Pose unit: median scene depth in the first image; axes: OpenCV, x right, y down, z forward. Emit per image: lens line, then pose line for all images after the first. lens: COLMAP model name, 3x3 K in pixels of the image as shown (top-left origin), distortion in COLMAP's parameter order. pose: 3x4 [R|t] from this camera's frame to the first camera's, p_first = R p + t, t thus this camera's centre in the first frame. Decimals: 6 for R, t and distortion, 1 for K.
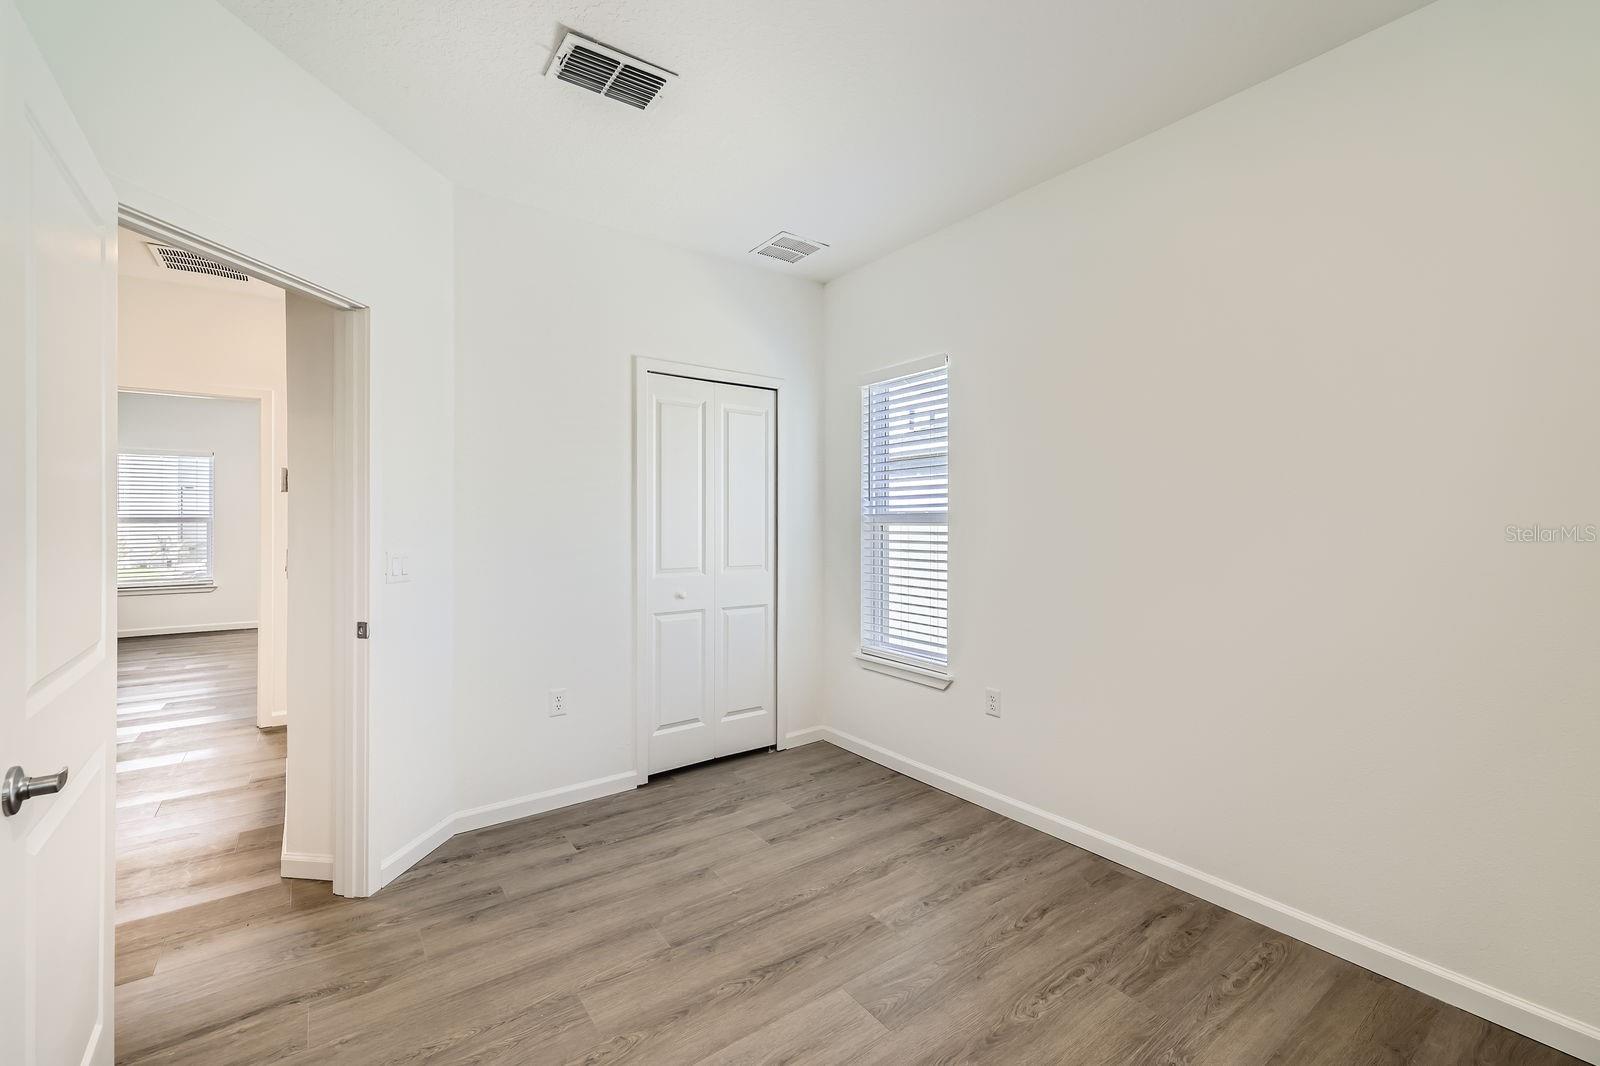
lens RADIAL K [[672.1, 0, 797.5], [0, 672.1, 530.1], [0, 0, 1]] dist [0.008509, -0.000729]
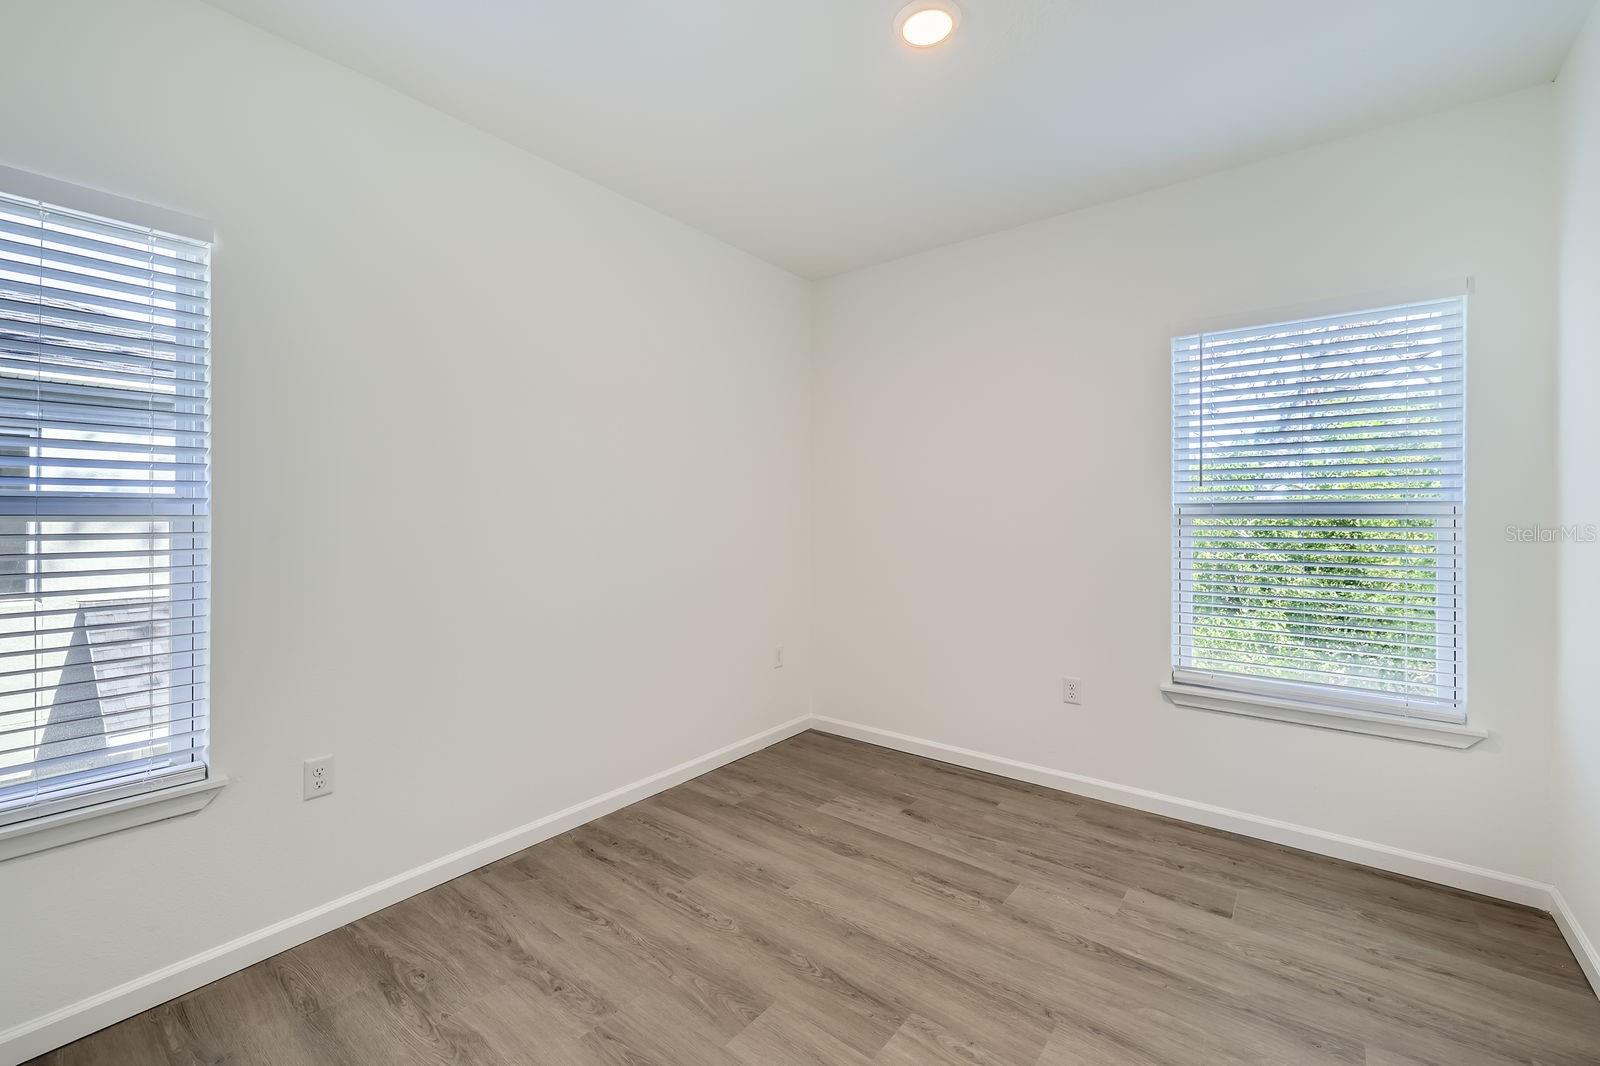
lens RADIAL K [[672.1, 0, 795.5], [0, 672.1, 529.5], [0, 0, 1]] dist [0.008509, -0.000729]
pose [[-0.271427, -0.022900, 0.962186, -0.627822], [0.005939, 0.999658, 0.025467, -0.014883], [-0.962441, 0.012627, -0.271198, 0.901384]]
